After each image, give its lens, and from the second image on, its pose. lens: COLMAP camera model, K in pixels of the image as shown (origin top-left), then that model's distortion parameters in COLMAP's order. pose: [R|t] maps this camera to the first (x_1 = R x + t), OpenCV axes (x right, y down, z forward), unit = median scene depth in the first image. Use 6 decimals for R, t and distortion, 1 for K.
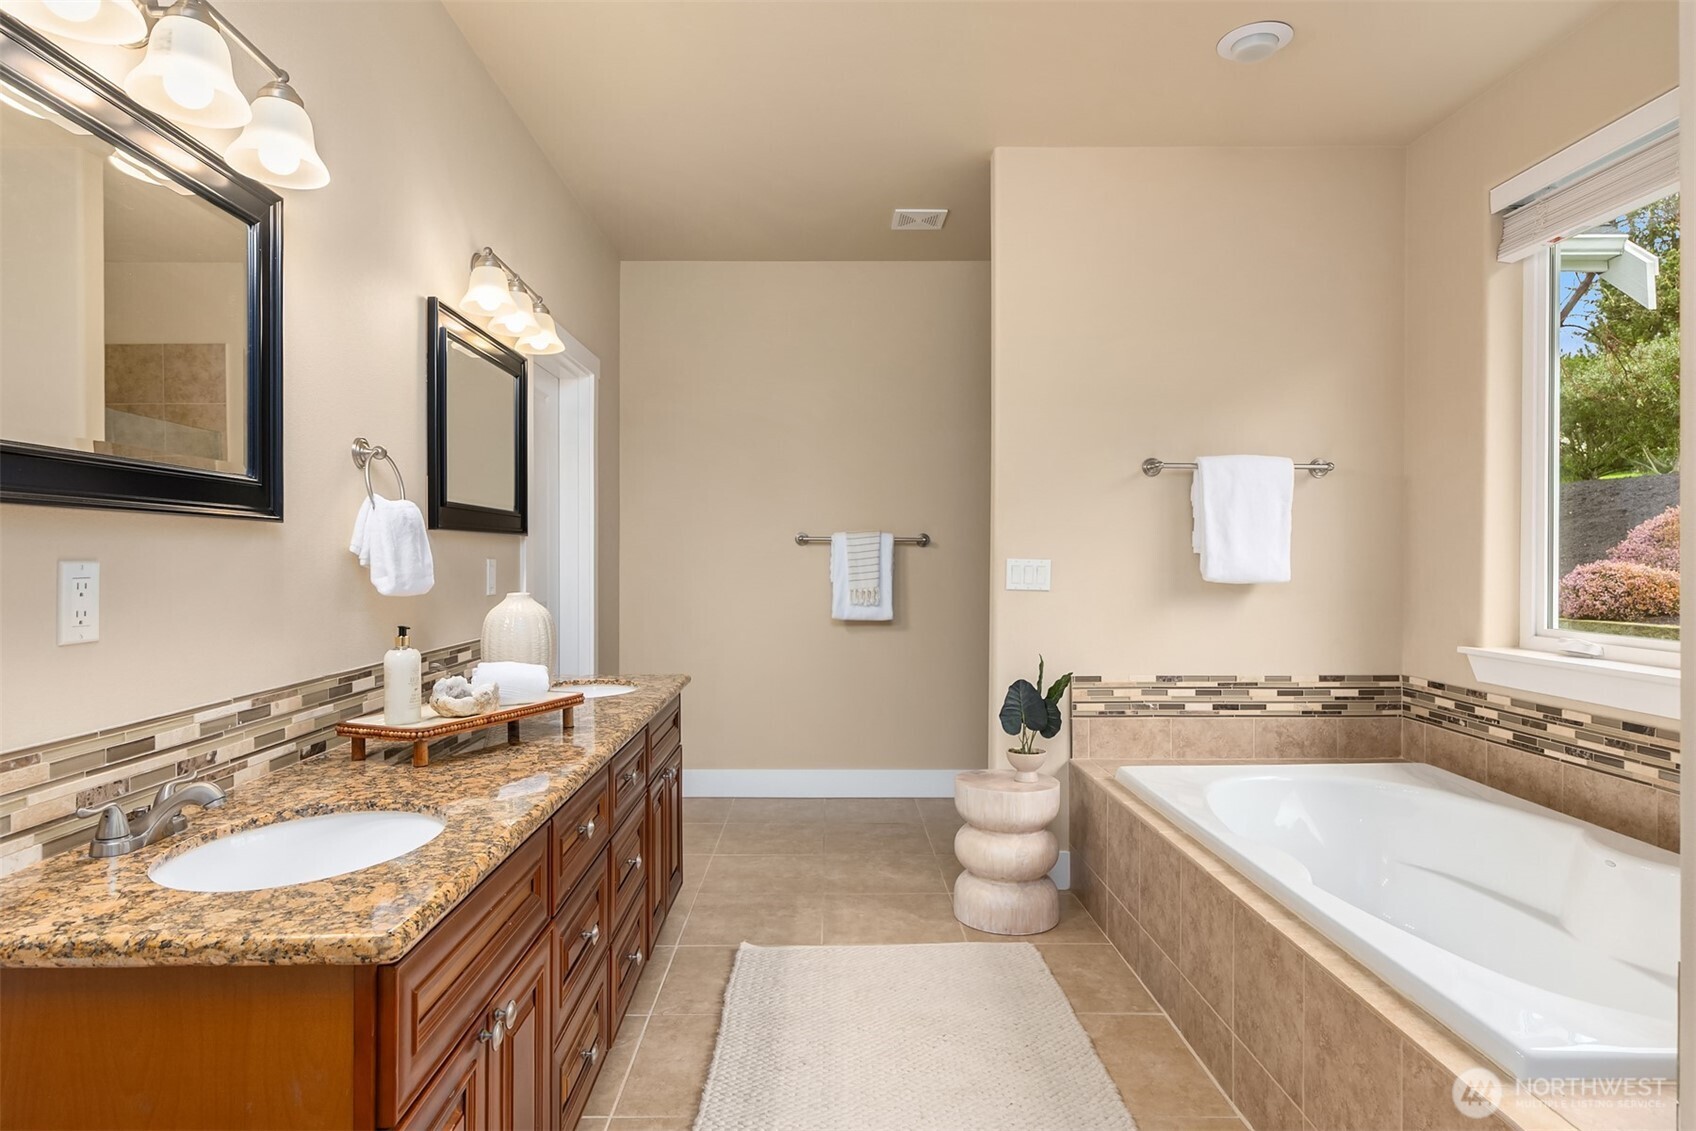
lens RADIAL K [[944.1, 0, 849.3], [0, 944.1, 555.8], [0, 0, 1]] dist [0.003476, 0.000039]
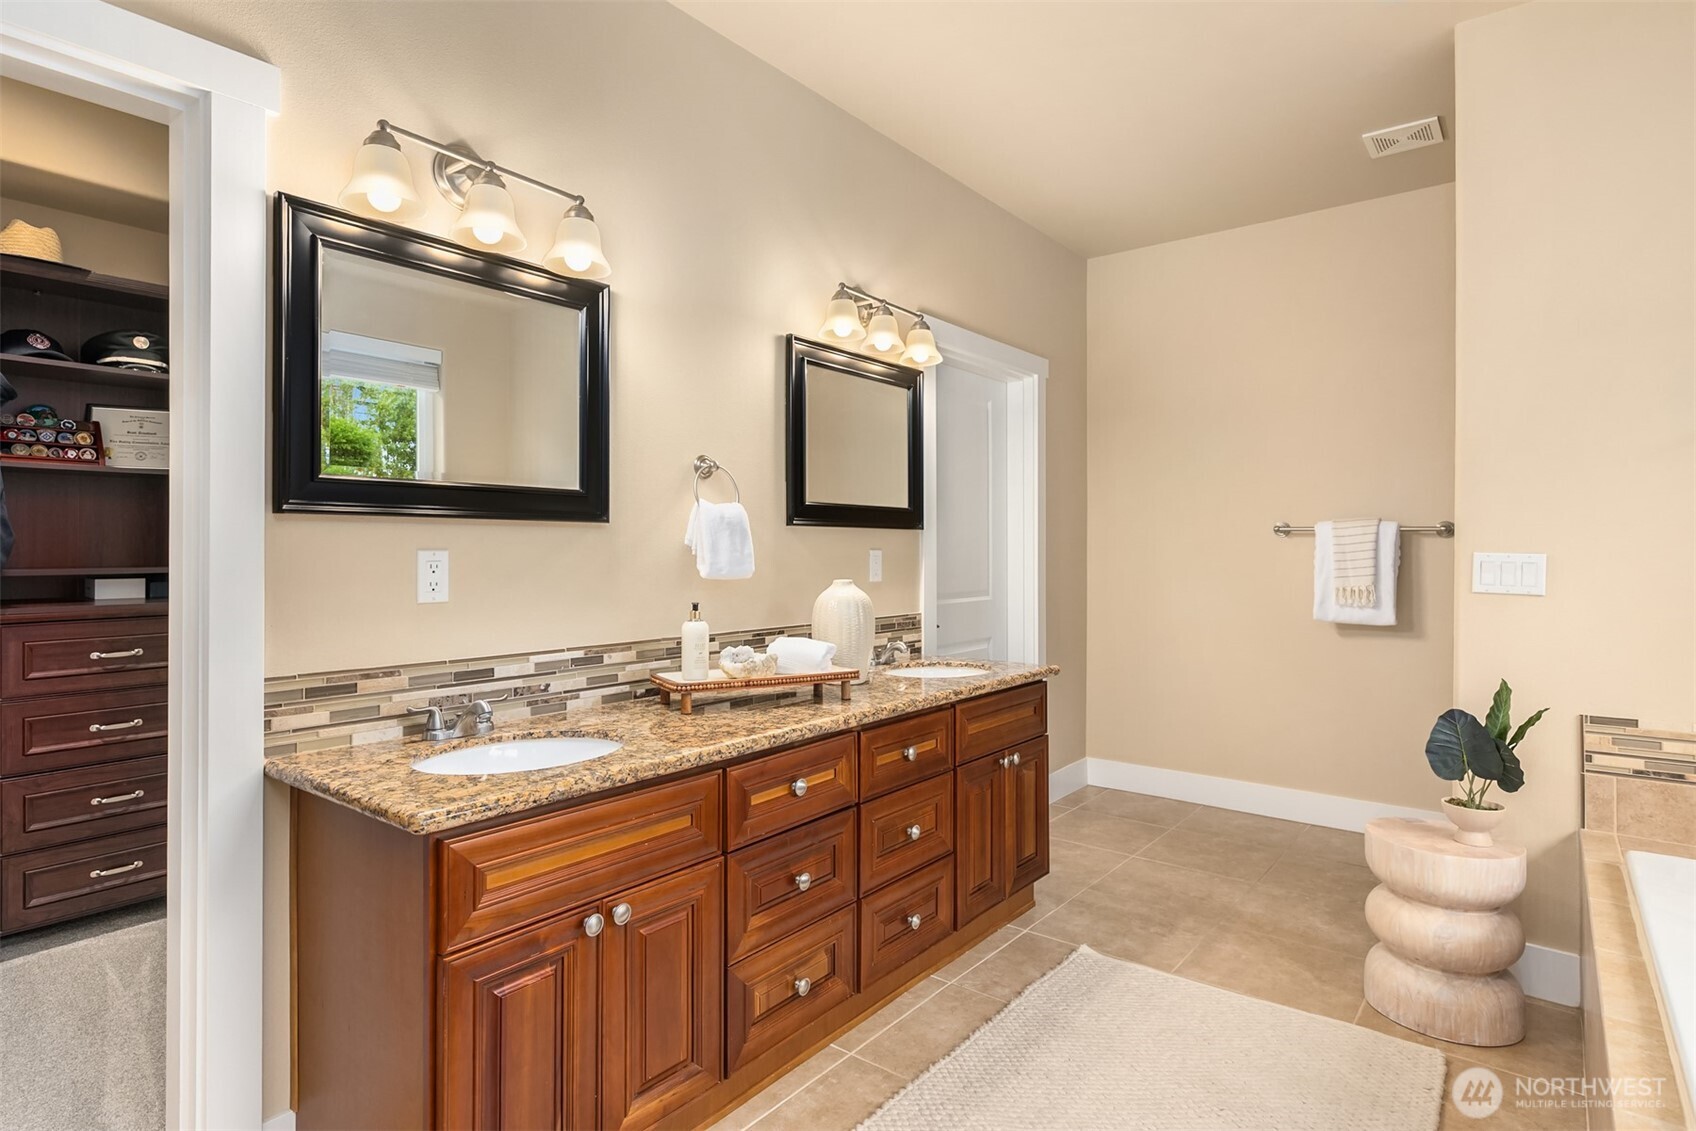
lens RADIAL K [[911.3, 0, 854.4], [0, 911.3, 546.5], [0, 0, 1]] dist [0.002407, 0.000149]
pose [[0.771312, 0.001032, -0.636457, 0.302229], [-0.001818, 0.999998, -0.000582, -0.000545], [0.636455, 0.001606, 0.771312, 0.124036]]
